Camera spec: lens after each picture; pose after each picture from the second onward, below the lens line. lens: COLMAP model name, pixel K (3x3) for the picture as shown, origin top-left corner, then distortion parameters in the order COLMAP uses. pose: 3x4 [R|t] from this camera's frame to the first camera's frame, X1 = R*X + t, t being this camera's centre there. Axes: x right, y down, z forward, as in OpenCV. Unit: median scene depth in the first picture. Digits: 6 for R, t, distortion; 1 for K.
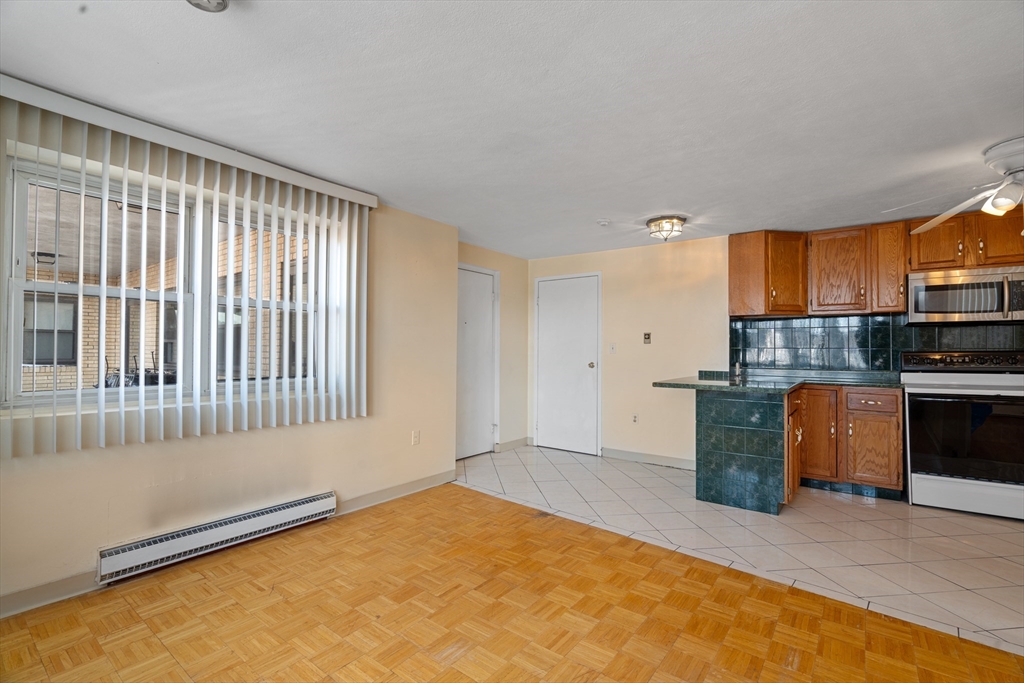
lens RADIAL K [[464.6, 0, 502.1], [0, 464.6, 339.5], [0, 0, 1]] dist [-0.009756, 0.000749]
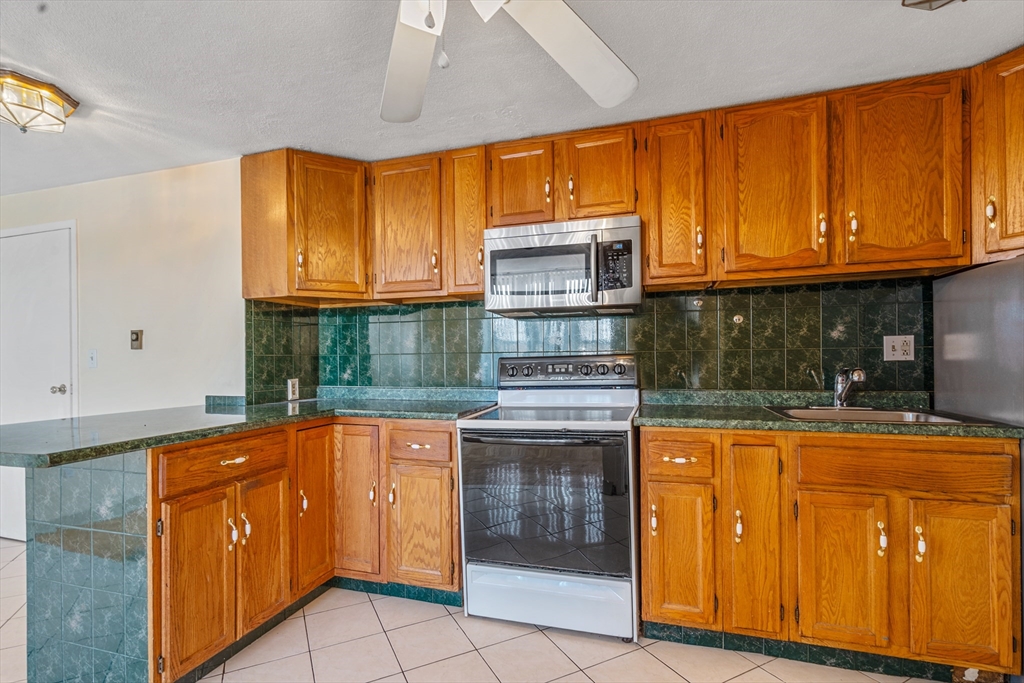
lens RADIAL K [[464.6, 0, 526.9], [0, 464.6, 359.1], [0, 0, 1]] dist [-0.009756, 0.000749]
pose [[0.939045, -0.015195, 0.343458, 0.690953], [0.007191, 0.999672, 0.024566, 0.012853], [-0.343719, -0.020599, 0.938847, 0.382865]]
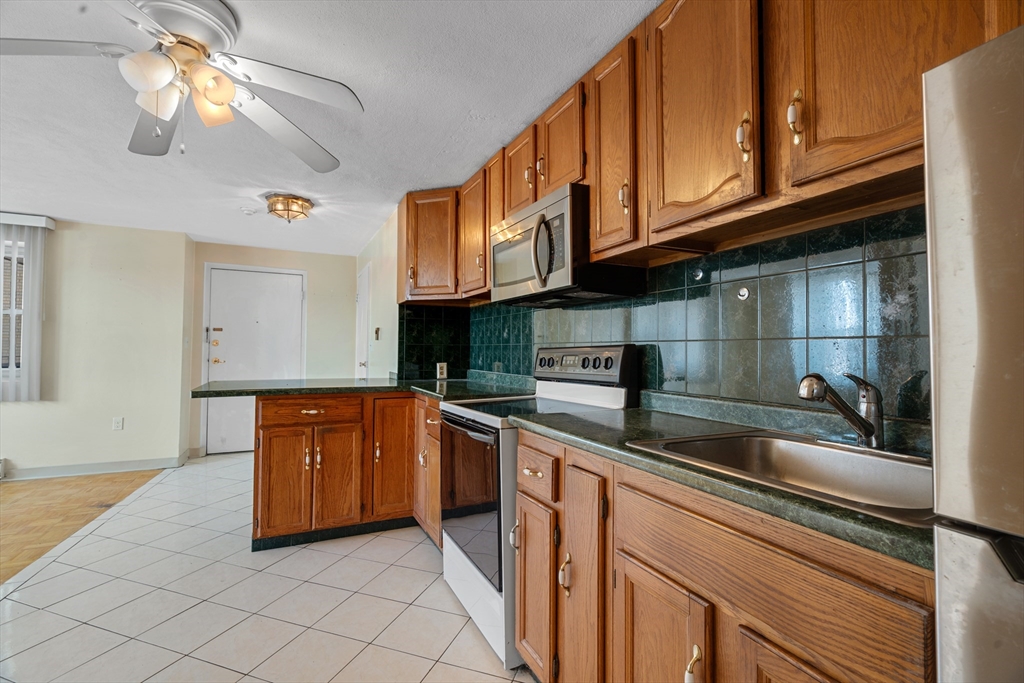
lens RADIAL K [[464.6, 0, 520.7], [0, 464.6, 338.2], [0, 0, 1]] dist [-0.009756, 0.000749]
pose [[0.896964, -0.011184, -0.441961, 1.153816], [0.009147, 0.999935, -0.006740, 0.016850], [0.442008, 0.002003, 0.897009, 0.411808]]
